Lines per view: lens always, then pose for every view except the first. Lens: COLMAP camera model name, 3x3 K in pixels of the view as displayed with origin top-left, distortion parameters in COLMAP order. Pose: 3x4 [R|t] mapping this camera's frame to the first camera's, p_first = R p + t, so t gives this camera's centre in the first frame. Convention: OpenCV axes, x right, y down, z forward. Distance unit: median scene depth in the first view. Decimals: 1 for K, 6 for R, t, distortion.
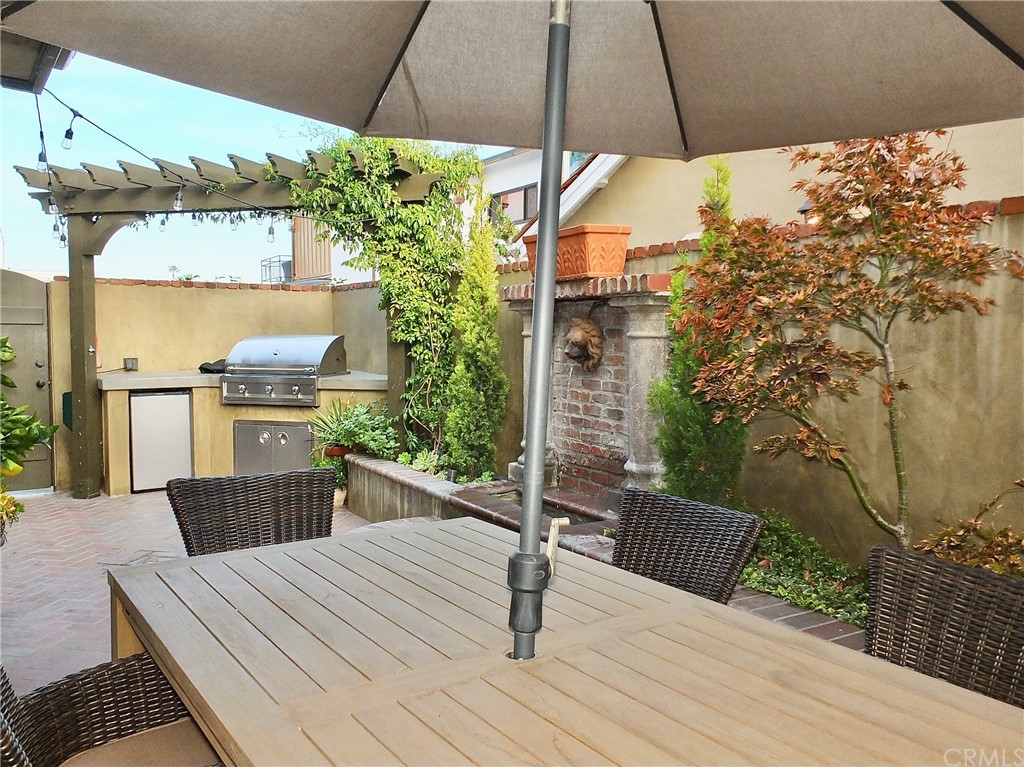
lens RADIAL K [[699.0, 0, 498.5], [0, 699.0, 379.2], [0, 0, 1]] dist [-0.007781, -0.001811]
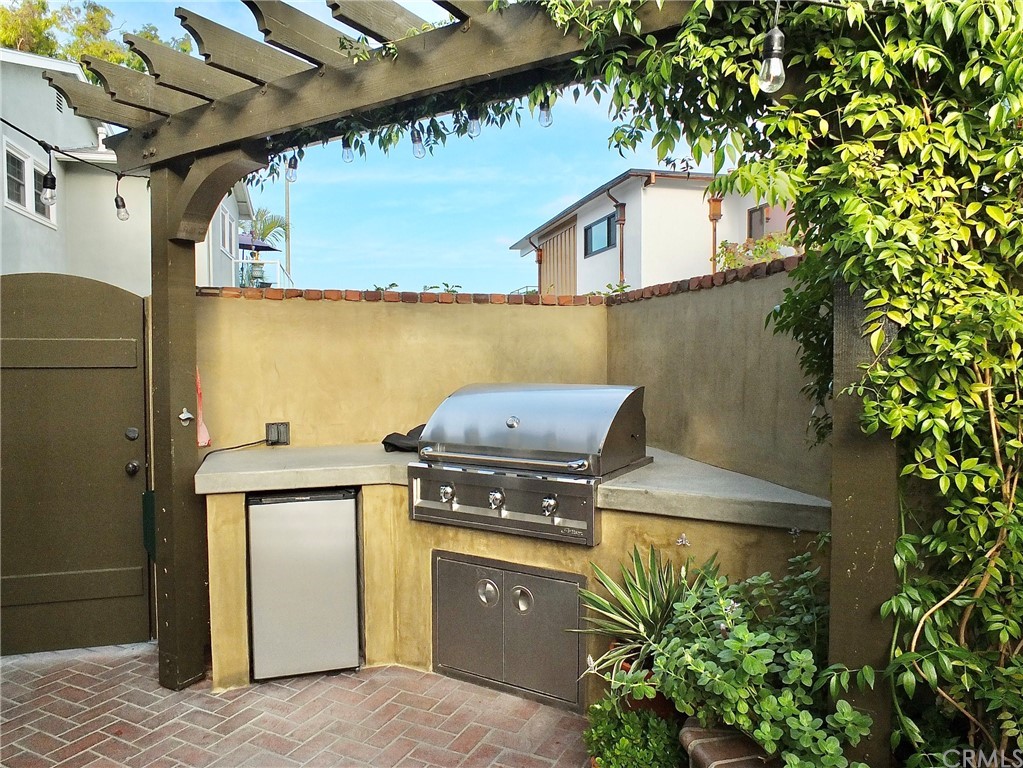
lens RADIAL K [[698.3, 0, 498.0], [0, 698.3, 379.7], [0, 0, 1]] dist [-0.007781, -0.001811]
pose [[0.941503, 0.001852, -0.336999, -0.168813], [-0.013846, 0.999353, -0.033191, -0.054771], [0.336719, 0.035915, 0.940920, 0.556223]]
